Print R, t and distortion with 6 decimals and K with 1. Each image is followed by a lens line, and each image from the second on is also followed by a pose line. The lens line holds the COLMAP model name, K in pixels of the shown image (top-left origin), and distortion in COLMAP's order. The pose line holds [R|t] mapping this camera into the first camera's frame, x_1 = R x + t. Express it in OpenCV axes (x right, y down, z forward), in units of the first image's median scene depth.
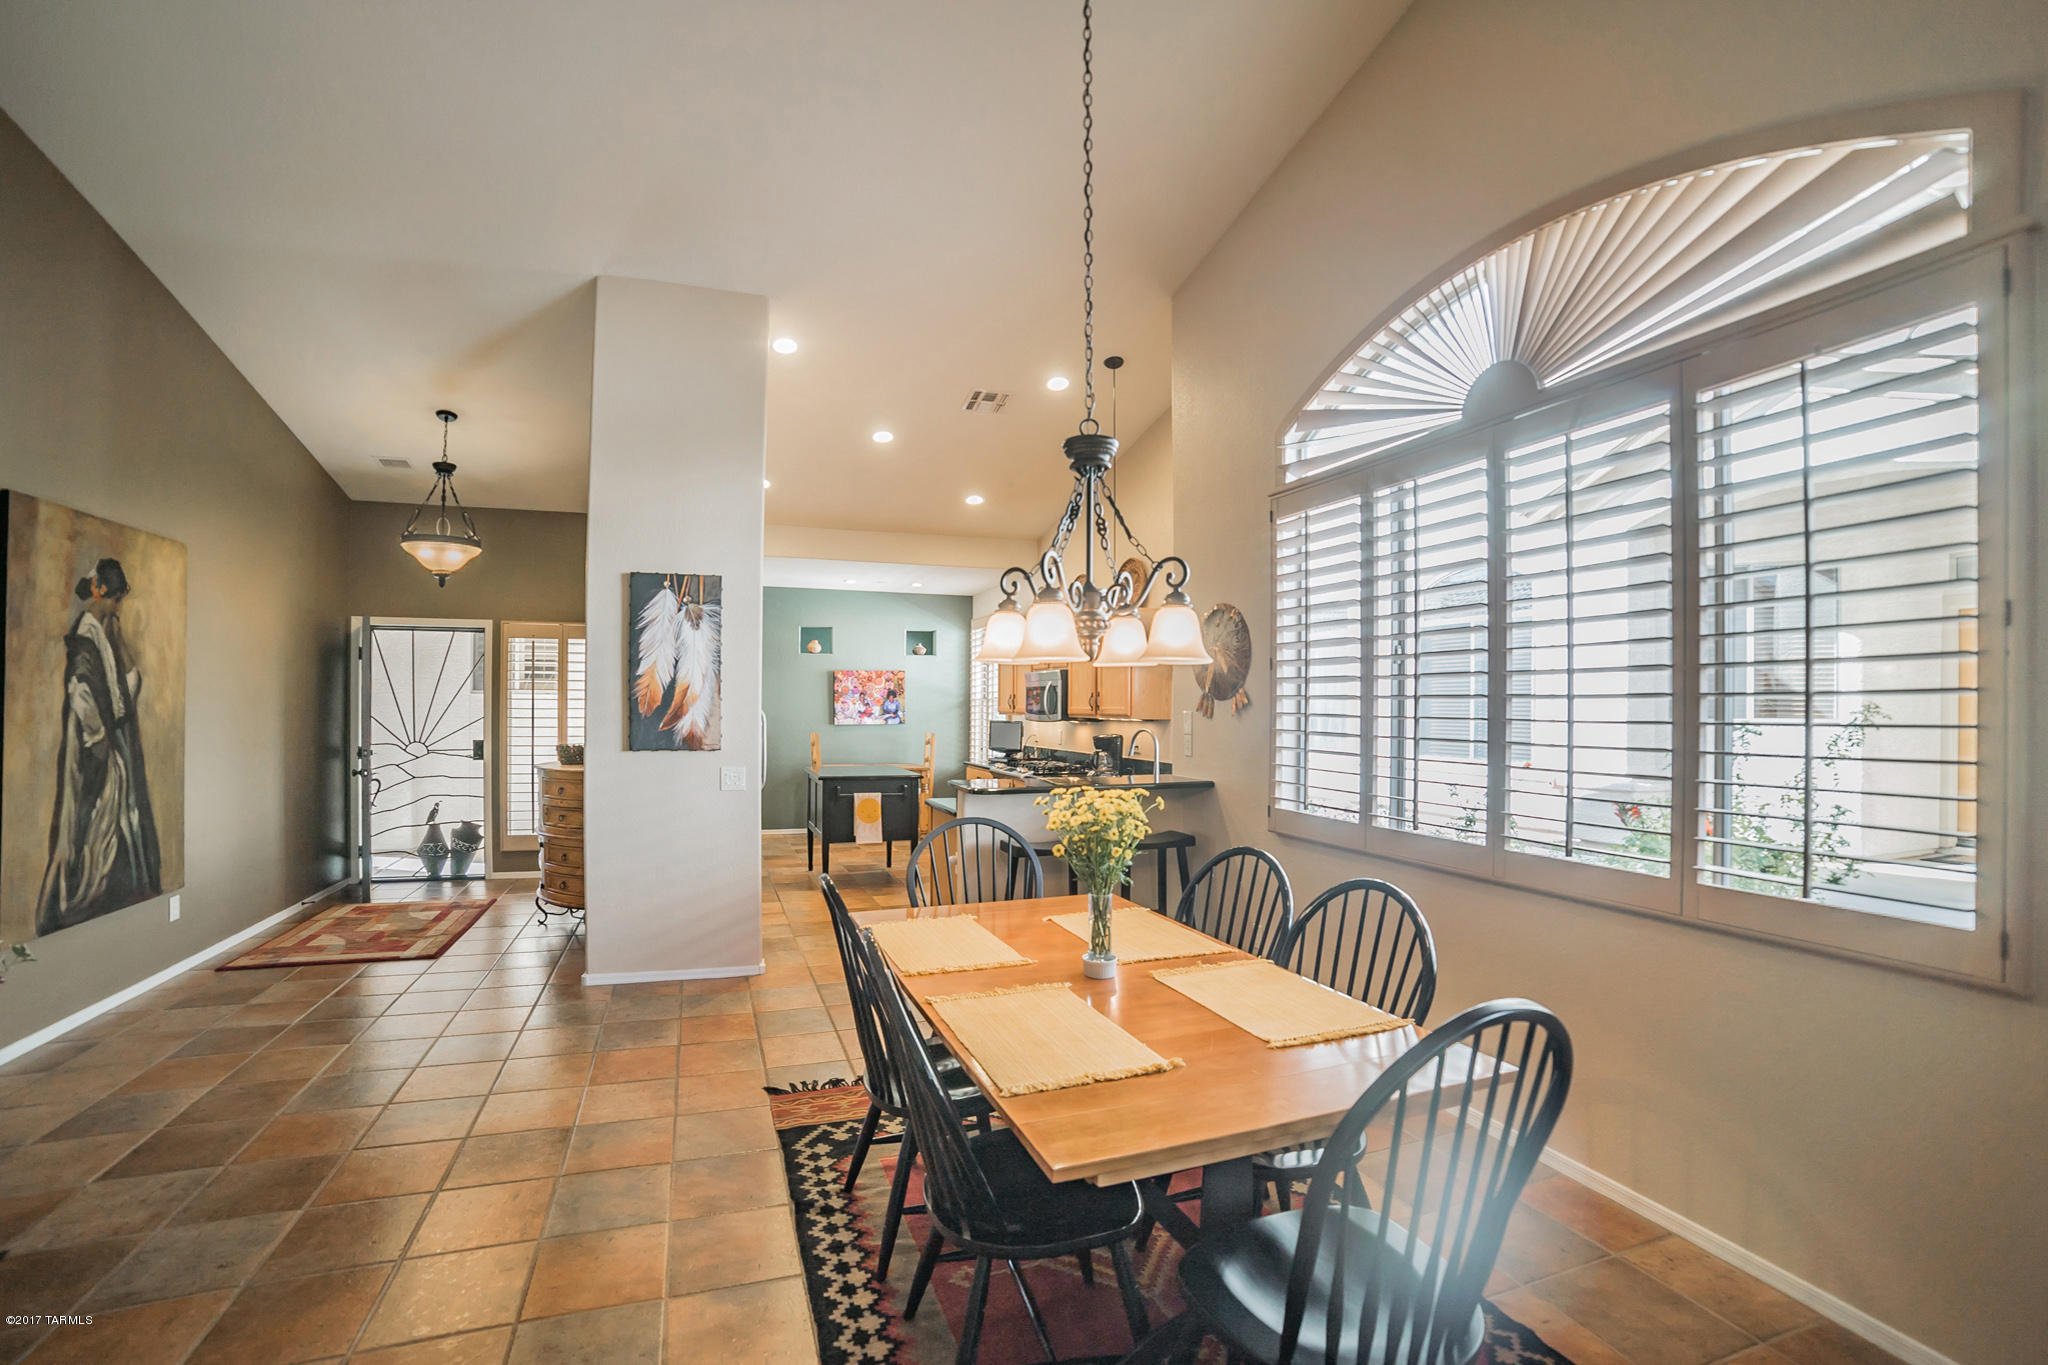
lens RADIAL K [[865.8, 0, 1007.9], [0, 865.8, 690.9], [0, 0, 1]] dist [-0.120560, 0.038603]
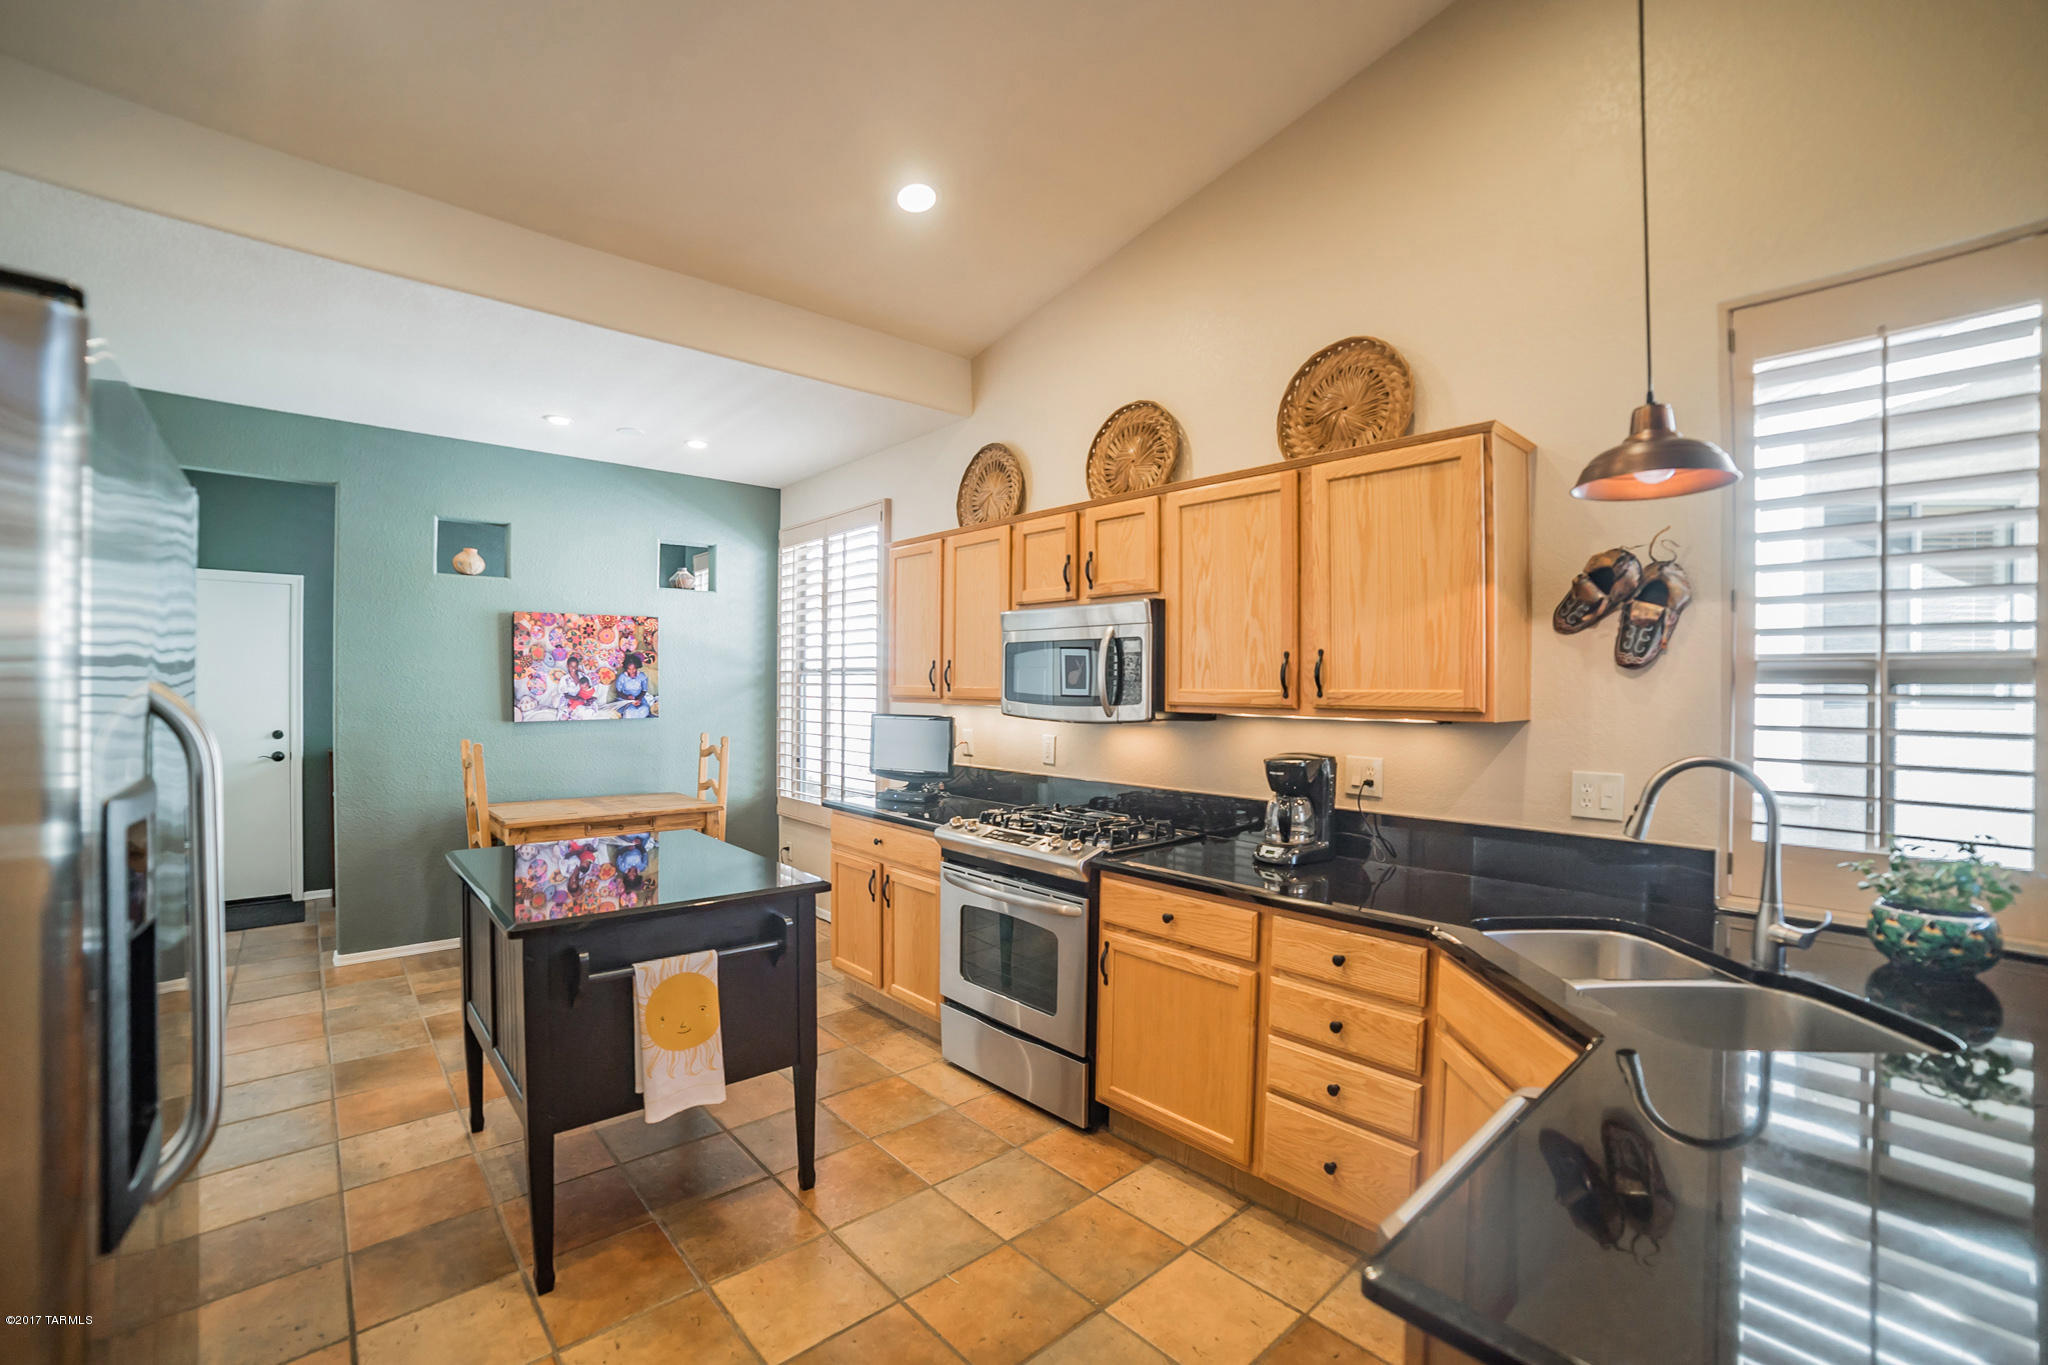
lens RADIAL K [[865.8, 0, 1007.9], [0, 865.8, 690.9], [0, 0, 1]] dist [-0.120560, 0.038603]
pose [[0.933044, -0.001960, 0.359756, -0.161996], [-0.006199, 0.999749, 0.021523, 0.013934], [-0.359708, -0.022312, 0.932798, 0.673860]]
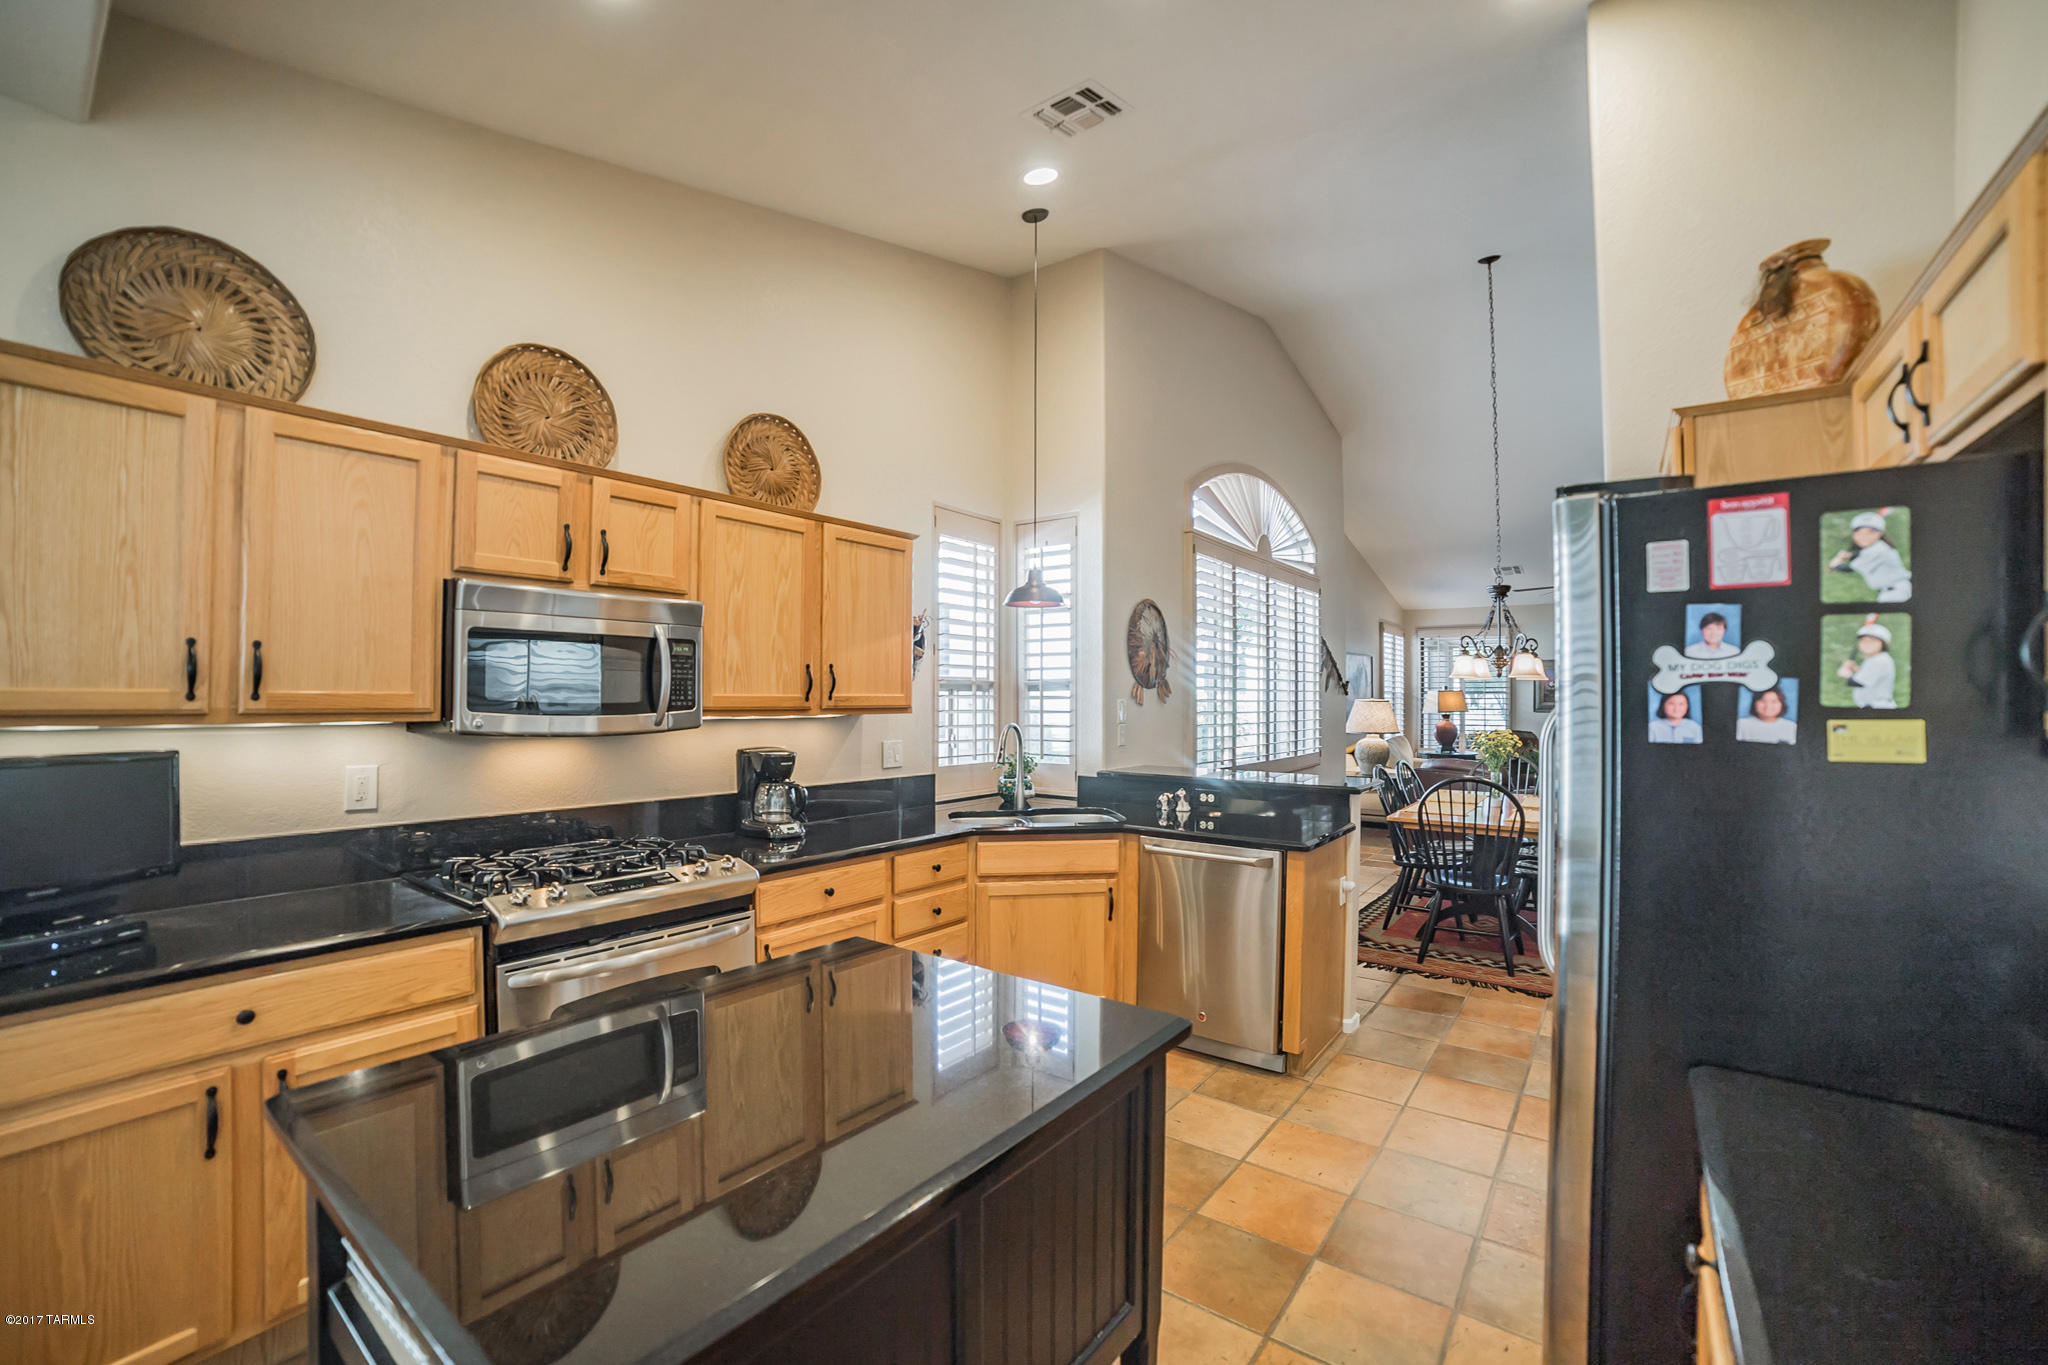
lens RADIAL K [[865.8, 0, 1007.9], [0, 865.8, 690.9], [0, 0, 1]] dist [-0.120560, 0.038603]
pose [[-0.557707, -0.005095, 0.830023, -0.393405], [-0.023395, 0.999680, -0.009583, 0.021545], [-0.829708, -0.024763, -0.557648, 1.210782]]
